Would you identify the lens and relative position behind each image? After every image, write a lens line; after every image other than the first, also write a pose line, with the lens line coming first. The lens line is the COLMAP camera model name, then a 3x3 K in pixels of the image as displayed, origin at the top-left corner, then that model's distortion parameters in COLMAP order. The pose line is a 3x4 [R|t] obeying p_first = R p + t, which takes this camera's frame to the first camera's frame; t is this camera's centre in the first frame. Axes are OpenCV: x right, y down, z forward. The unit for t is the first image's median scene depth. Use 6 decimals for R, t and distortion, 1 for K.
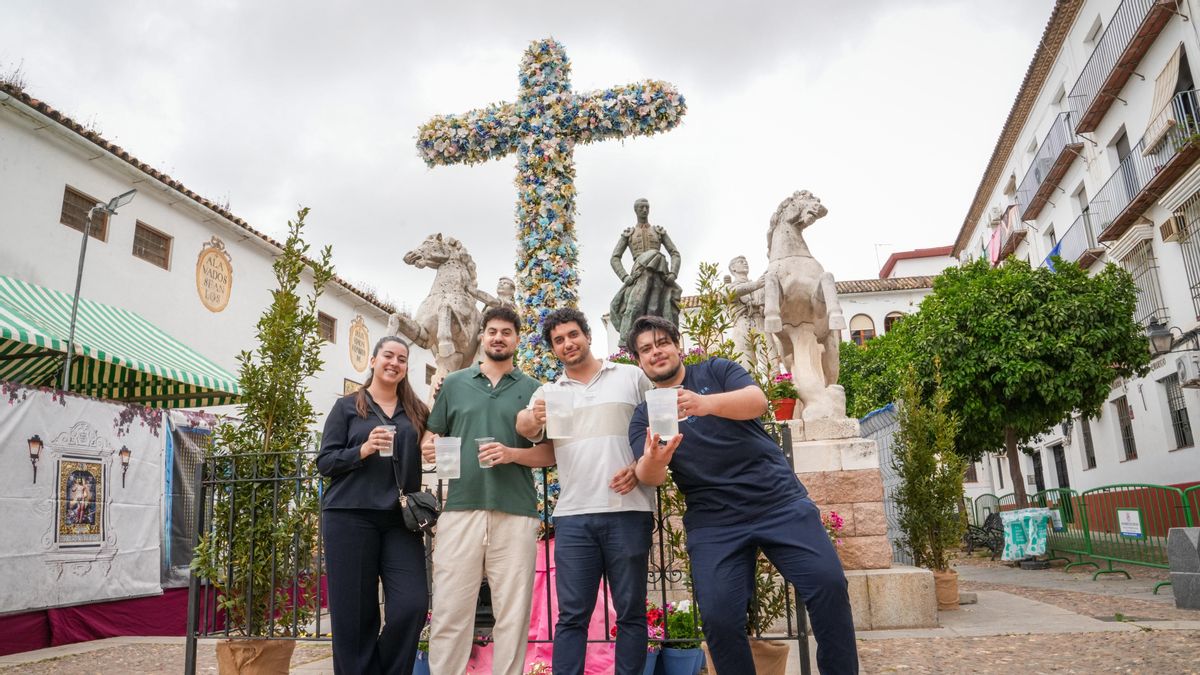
lens RADIAL K [[816.6, 0, 600.0], [0, 816.6, 337.5], [0, 0, 1]] dist [-0.012511, -0.001610]
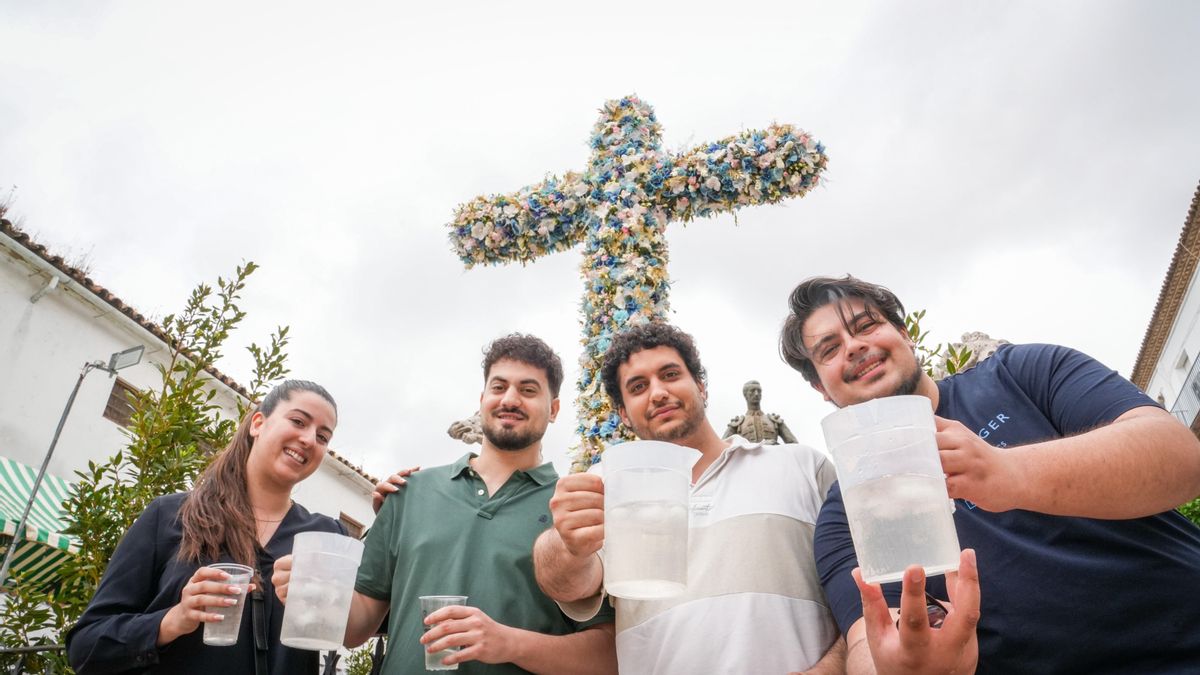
lens RADIAL K [[816.6, 0, 600.0], [0, 816.6, 337.5], [0, 0, 1]] dist [-0.012511, -0.001610]
pose [[0.993423, -0.025612, -0.111600, -0.012813], [-0.009544, 0.952749, -0.303608, 0.074687], [0.114103, 0.302676, 0.946239, 0.369018]]
